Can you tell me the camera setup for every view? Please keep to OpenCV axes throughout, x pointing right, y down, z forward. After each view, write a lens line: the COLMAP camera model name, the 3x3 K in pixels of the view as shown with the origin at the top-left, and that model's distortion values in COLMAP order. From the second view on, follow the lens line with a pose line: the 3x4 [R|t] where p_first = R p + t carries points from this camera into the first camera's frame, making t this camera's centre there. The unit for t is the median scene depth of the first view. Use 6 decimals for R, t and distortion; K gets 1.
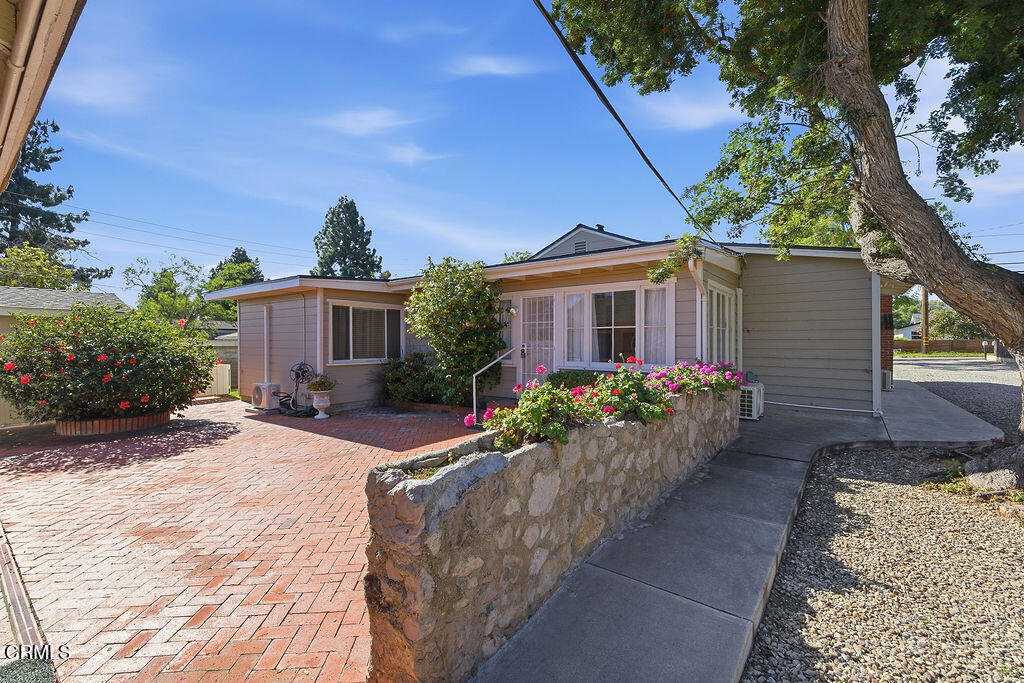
lens RADIAL K [[430.1, 0, 512.7], [0, 430.1, 341.6], [0, 0, 1]] dist [0.007539, 0.000139]
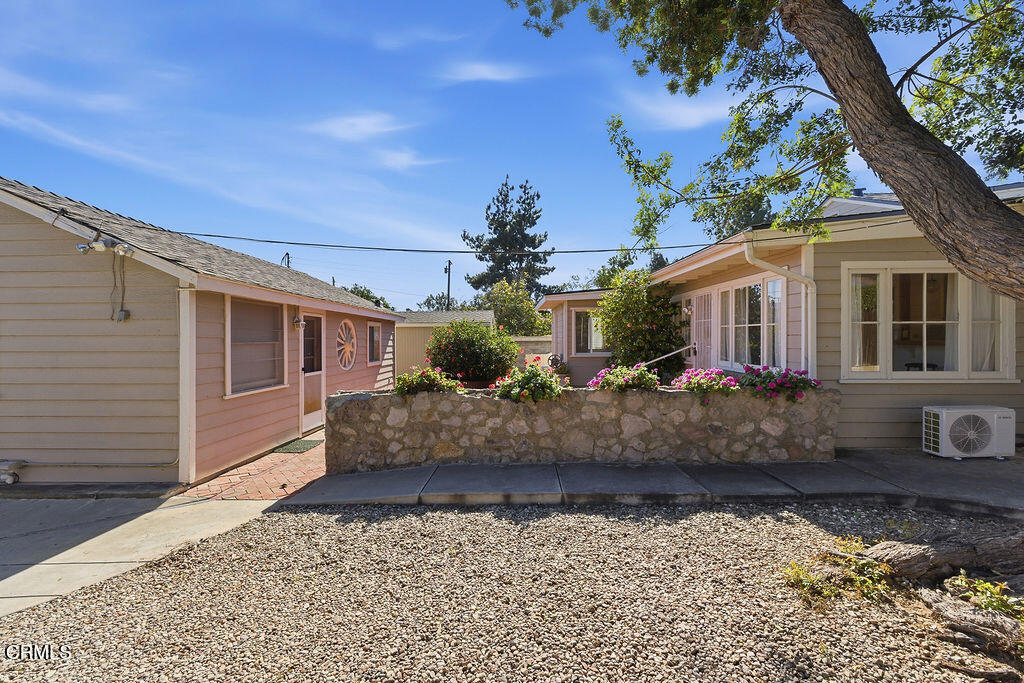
lens RADIAL K [[430.1, 0, 516.9], [0, 430.1, 341.2], [0, 0, 1]] dist [0.007539, 0.000139]
pose [[0.608051, 0.005845, -0.793876, 0.615884], [0.008207, 0.999873, 0.013647, -0.014340], [0.793856, -0.014813, 0.607926, 0.050951]]
